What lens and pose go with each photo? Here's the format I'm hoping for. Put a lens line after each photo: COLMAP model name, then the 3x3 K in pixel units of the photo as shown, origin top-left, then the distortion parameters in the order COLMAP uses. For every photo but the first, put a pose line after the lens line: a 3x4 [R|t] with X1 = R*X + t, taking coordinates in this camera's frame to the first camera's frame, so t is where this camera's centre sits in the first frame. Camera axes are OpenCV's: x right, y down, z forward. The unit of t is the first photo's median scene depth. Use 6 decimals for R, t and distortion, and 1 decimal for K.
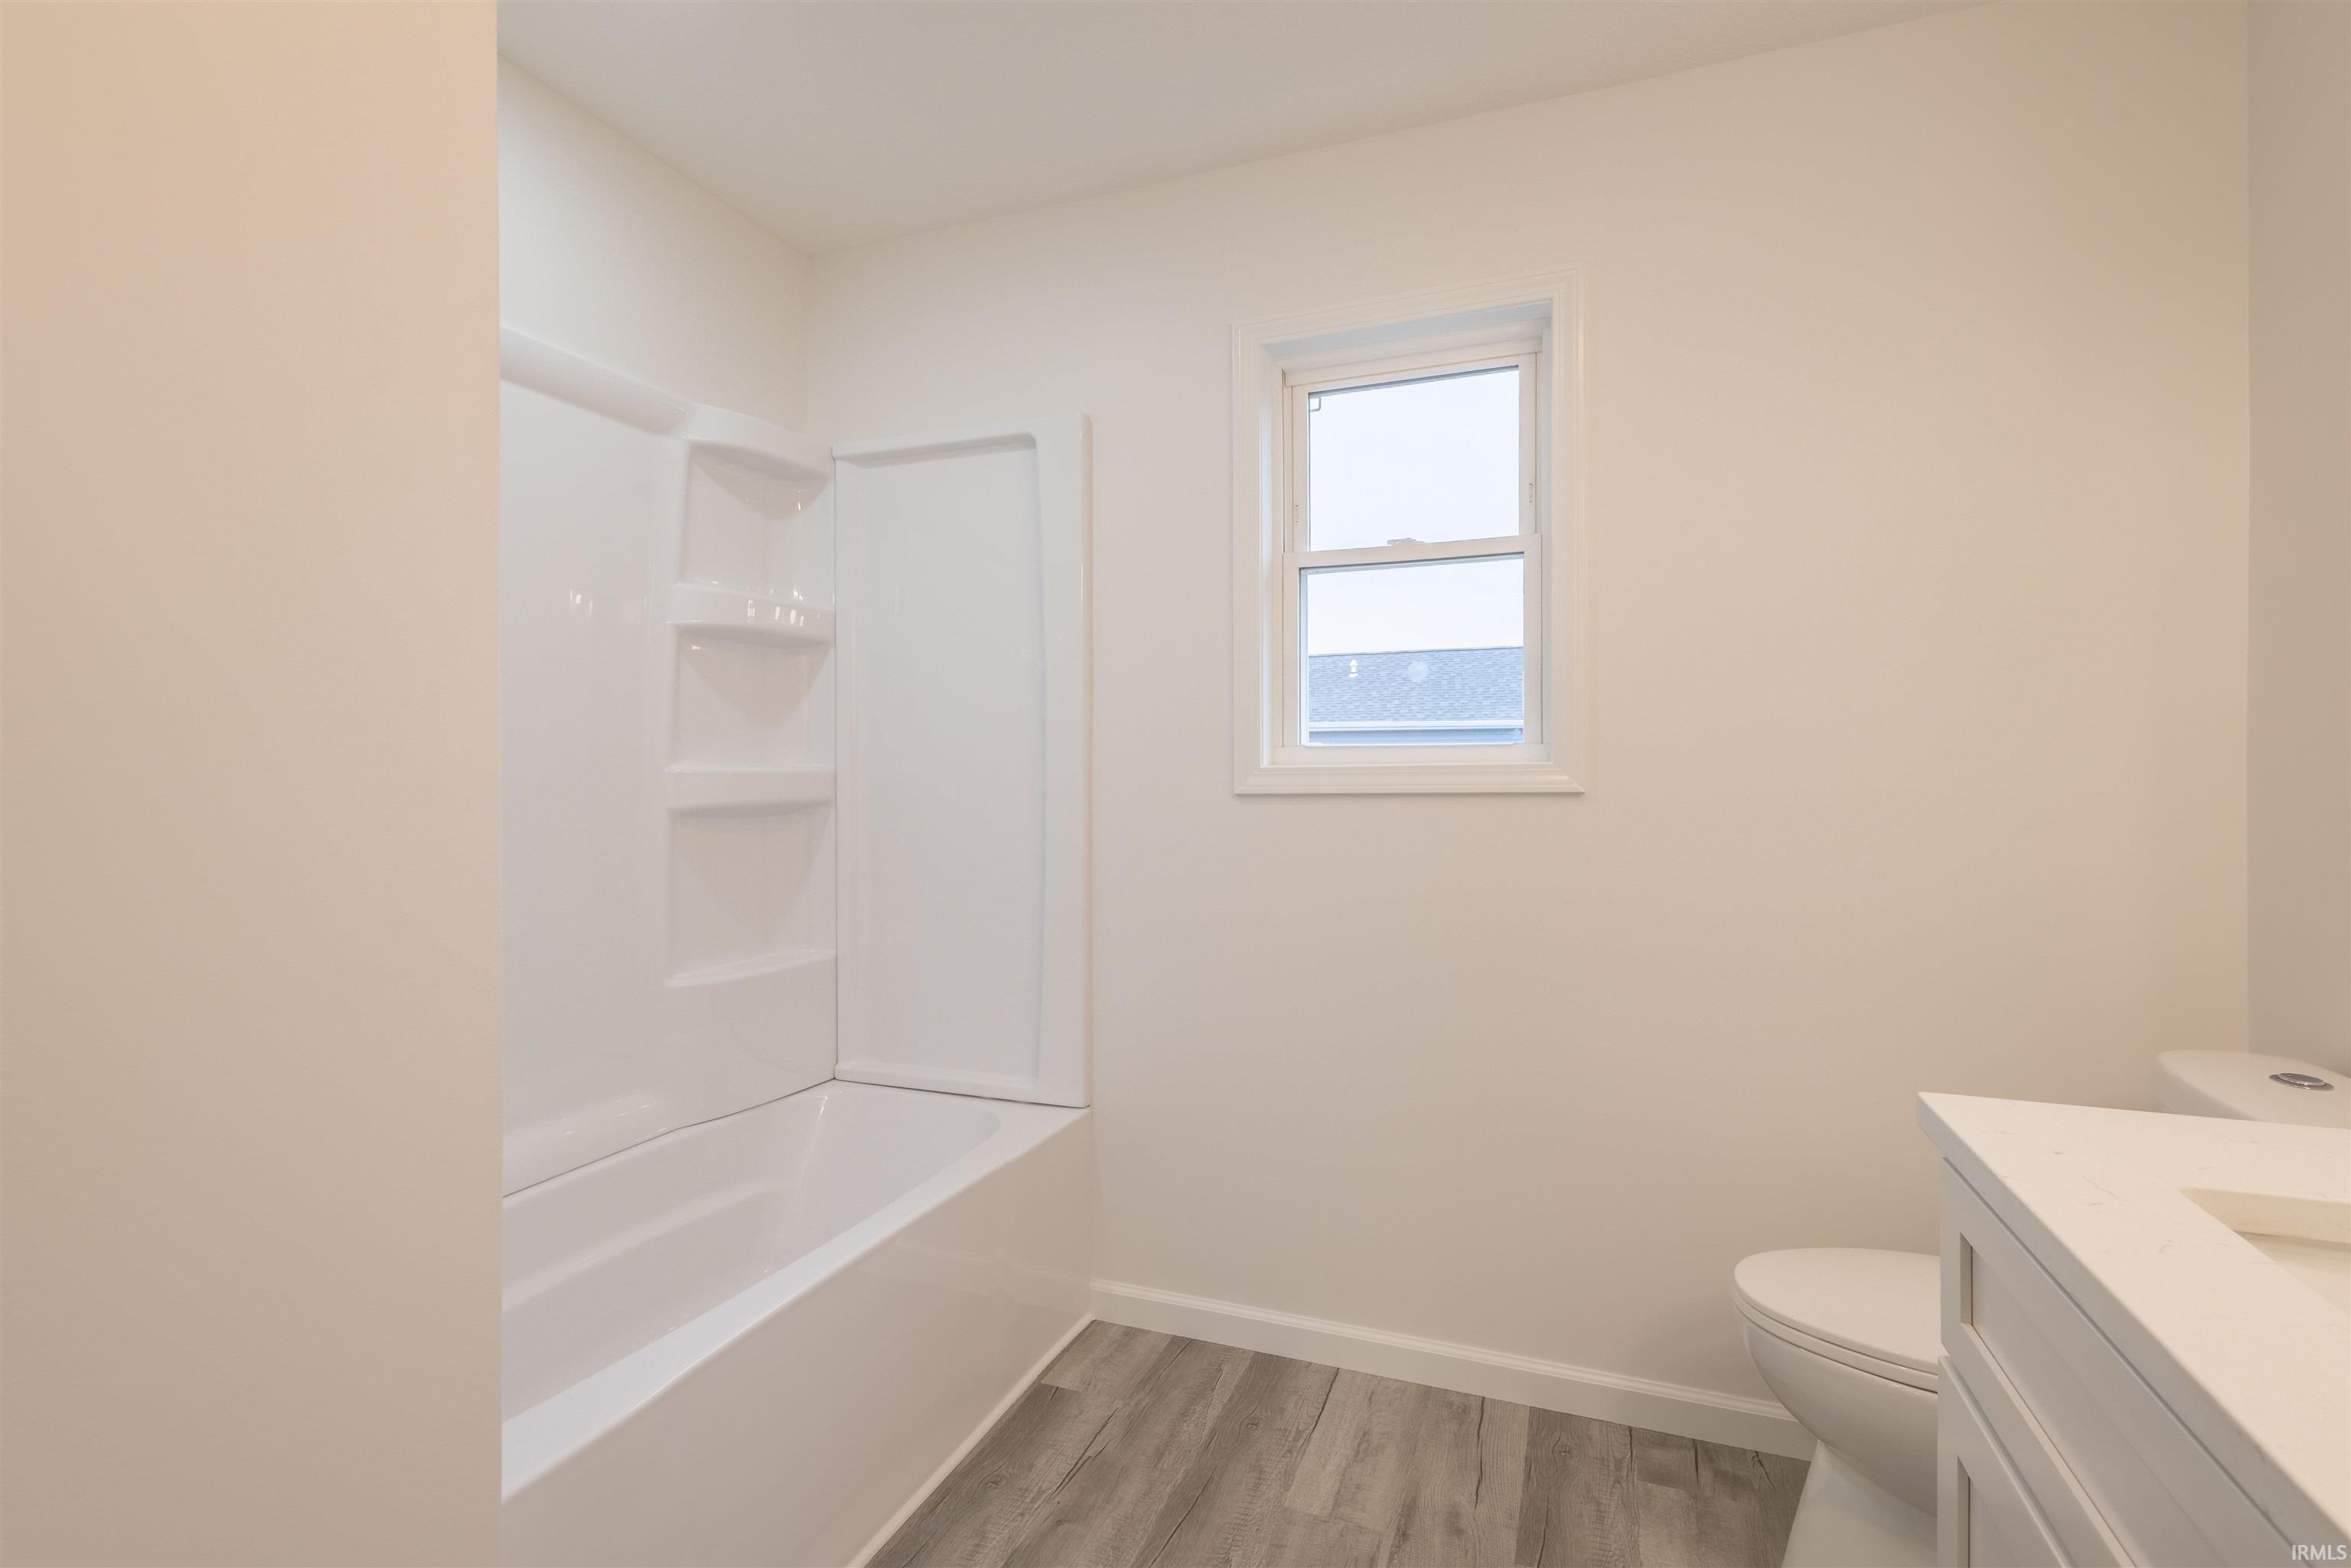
lens RADIAL K [[1071.4, 0, 1166.1], [0, 1071.4, 778.7], [0, 0, 1]] dist [0.002946, -0.000487]
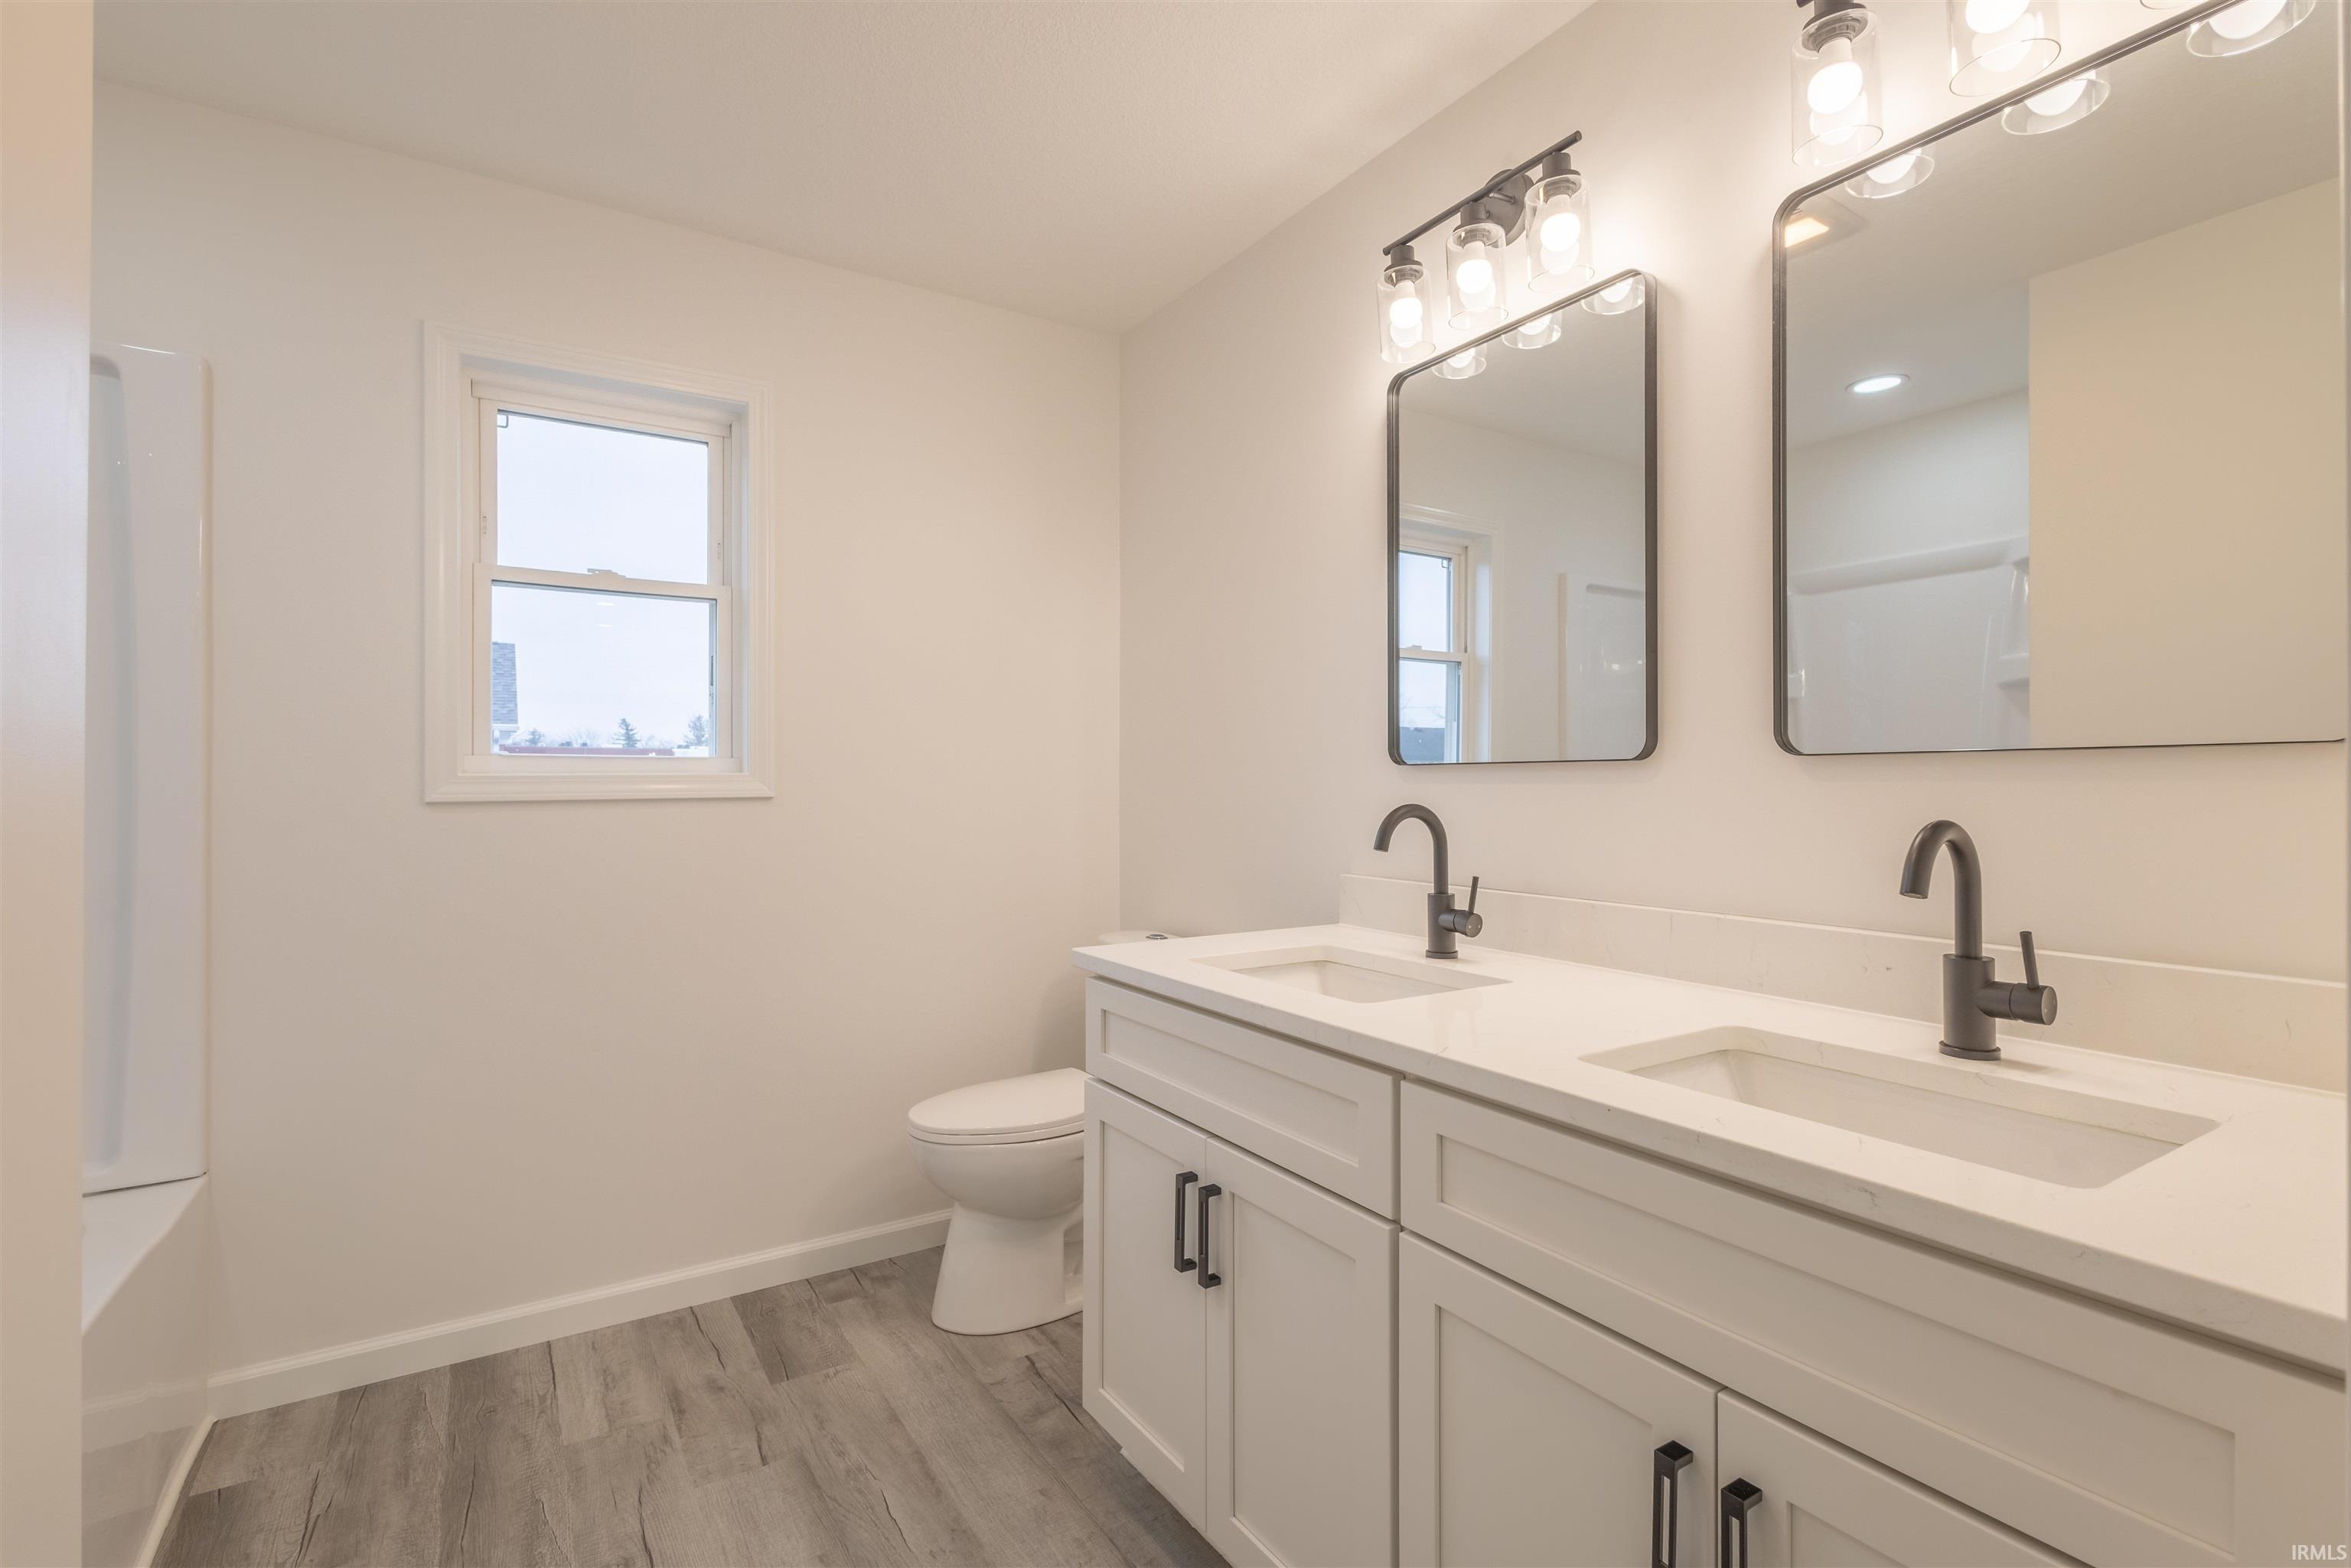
lens RADIAL K [[1071.4, 0, 1166.1], [0, 1071.4, 778.7], [0, 0, 1]] dist [0.002946, -0.000487]
pose [[0.592263, 0.008524, 0.805700, -0.369846], [-0.000326, 0.999946, -0.010340, 0.003210], [-0.805745, 0.005862, 0.592234, -0.138249]]
